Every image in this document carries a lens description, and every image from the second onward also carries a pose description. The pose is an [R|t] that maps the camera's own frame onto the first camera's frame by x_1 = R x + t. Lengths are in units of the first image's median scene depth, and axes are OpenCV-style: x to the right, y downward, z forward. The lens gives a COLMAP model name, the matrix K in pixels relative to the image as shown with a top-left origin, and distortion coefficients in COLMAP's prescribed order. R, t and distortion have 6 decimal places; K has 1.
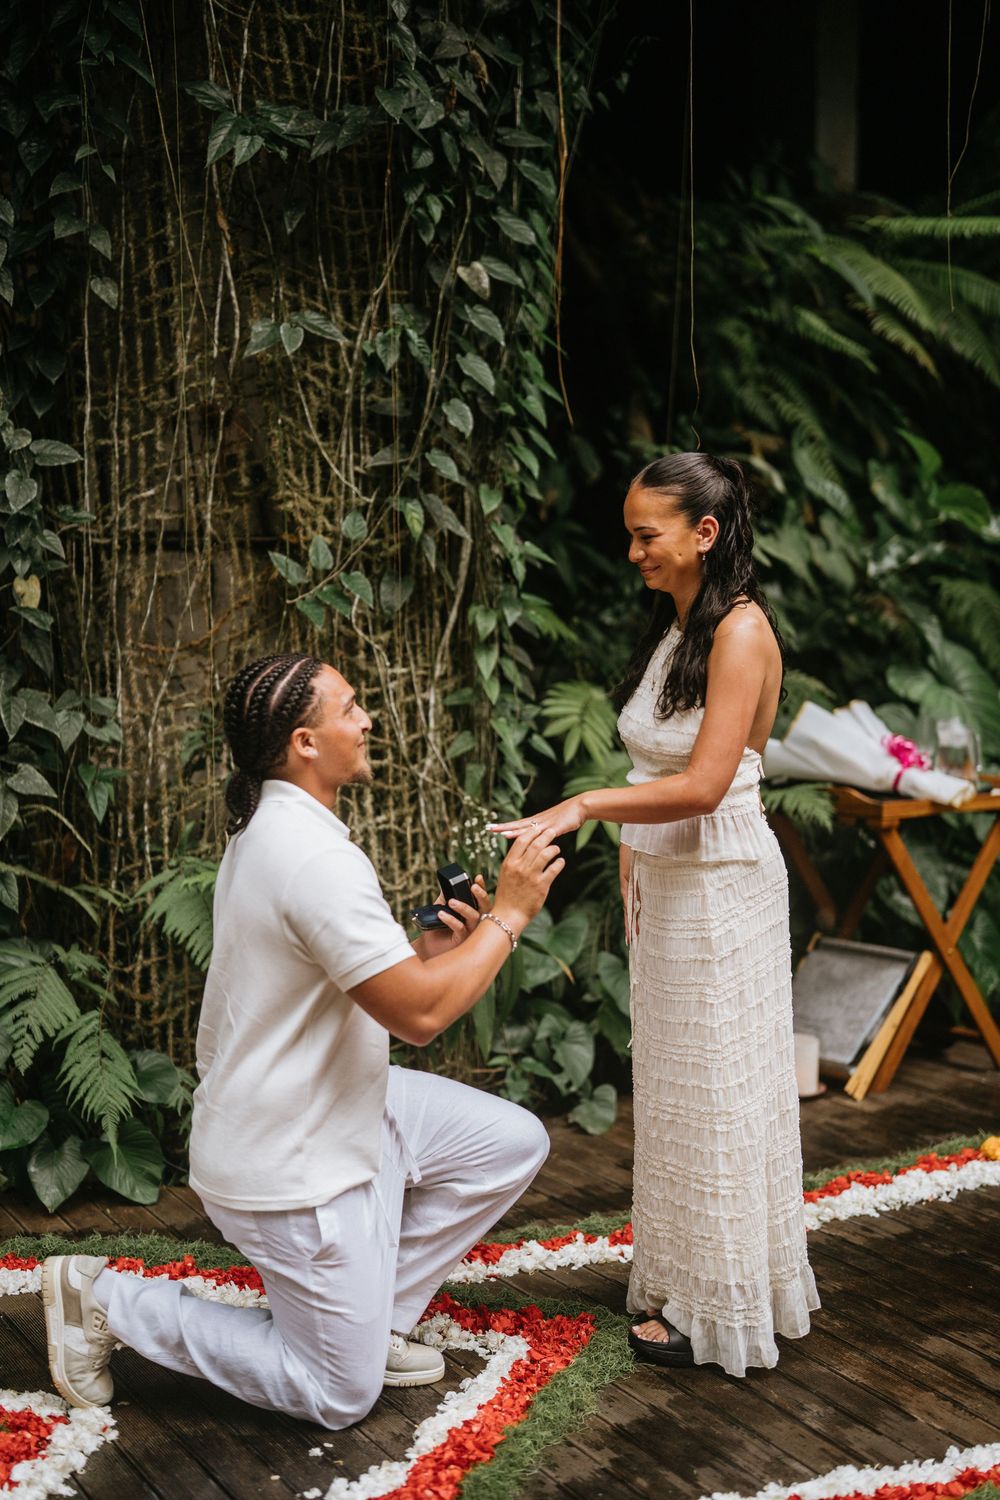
lens RADIAL K [[2047.9, 0, 495.4], [0, 2047.9, 763.7], [0, 0, 1]] dist [-0.165416, 0.993046]
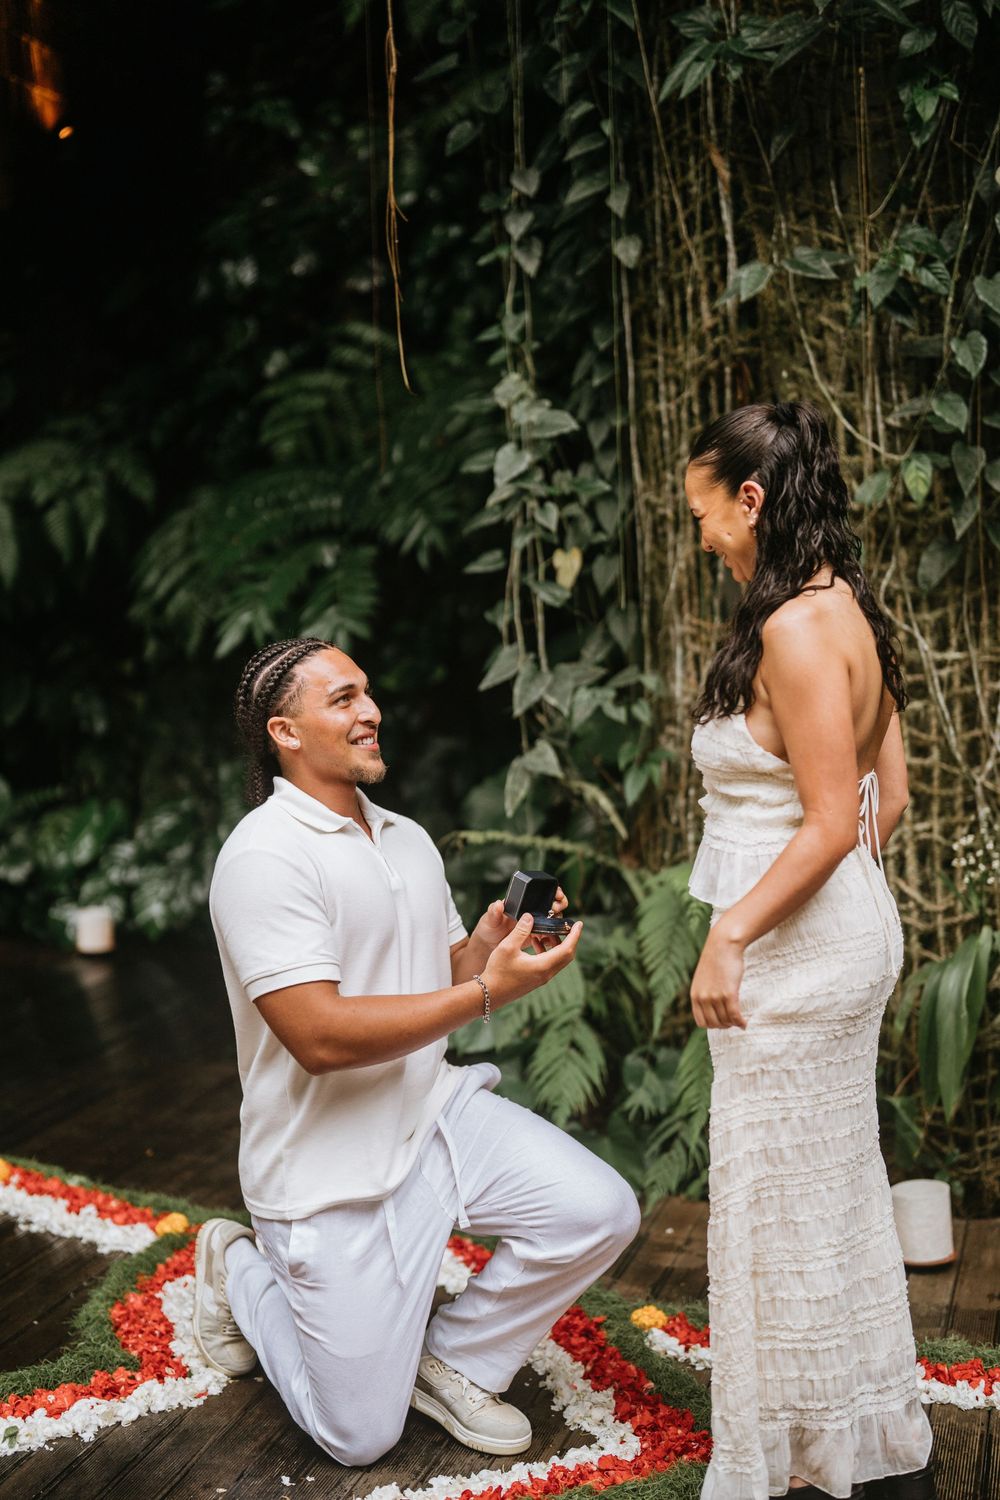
lens RADIAL K [[2047.9, 0, 495.4], [0, 2047.9, 763.7], [0, 0, 1]] dist [-0.165416, 0.993046]
pose [[0.712053, 0.062866, -0.699305, 0.434180], [-0.048963, 0.998005, 0.039863, -0.026230], [0.700416, 0.005855, 0.713711, 0.270575]]
